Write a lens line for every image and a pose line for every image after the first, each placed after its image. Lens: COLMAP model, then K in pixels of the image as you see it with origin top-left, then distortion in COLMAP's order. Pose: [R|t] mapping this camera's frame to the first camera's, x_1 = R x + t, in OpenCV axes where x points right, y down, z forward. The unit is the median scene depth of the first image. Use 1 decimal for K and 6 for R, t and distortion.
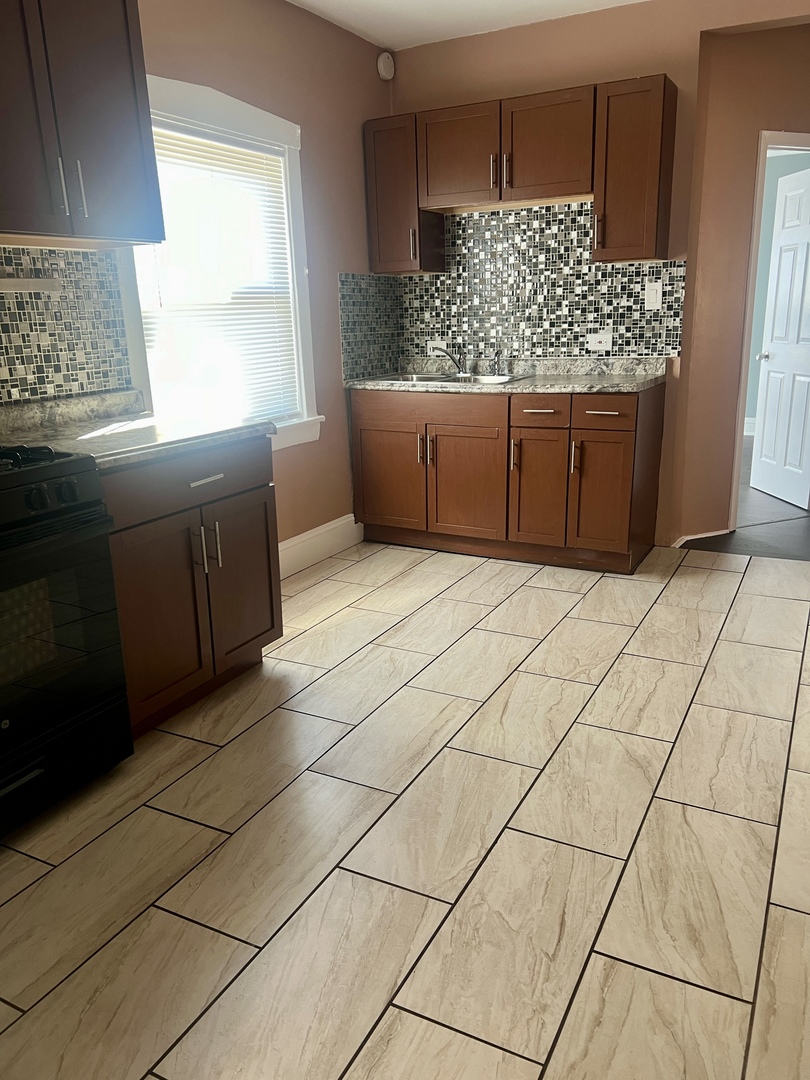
lens RADIAL K [[811.3, 0, 403.6], [0, 811.3, 542.8], [0, 0, 1]] dist [0.014891, -0.005588]
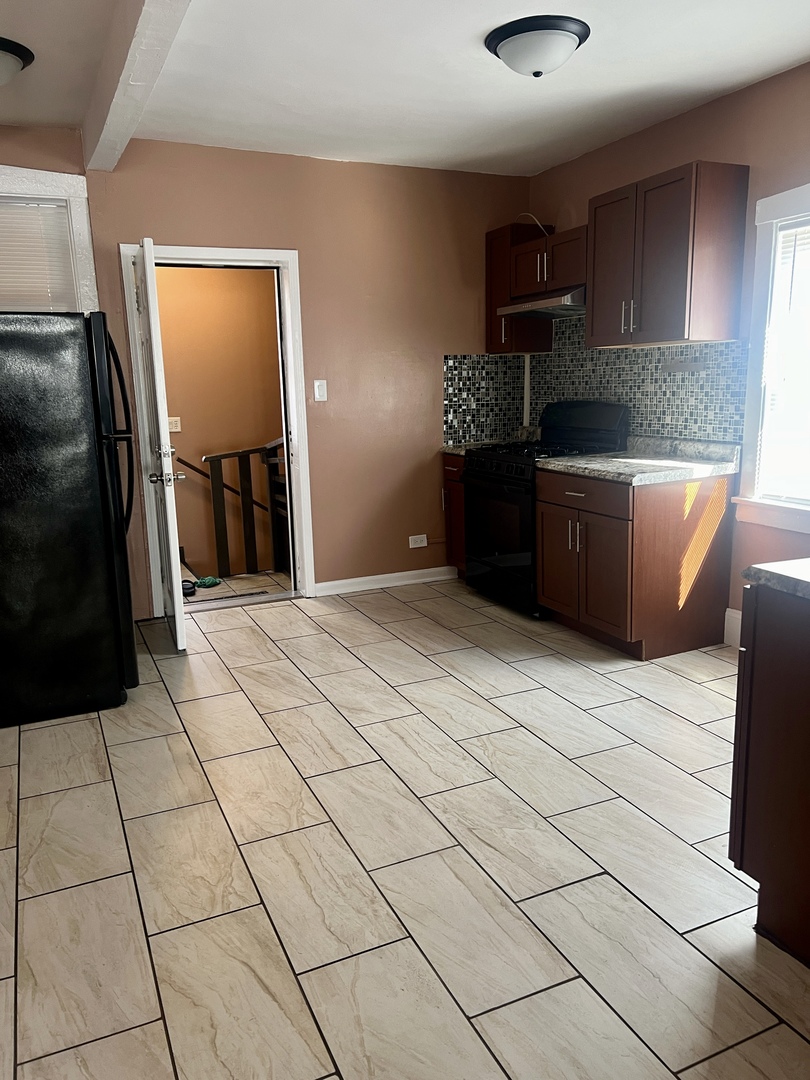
lens RADIAL K [[811.3, 0, 403.9], [0, 811.3, 540.1], [0, 0, 1]] dist [0.014891, -0.005588]
pose [[-0.609313, 0.203562, -0.766355, 1.097679], [-0.175701, 0.907798, 0.380830, -0.493360], [0.773218, 0.366694, -0.517367, 1.446798]]
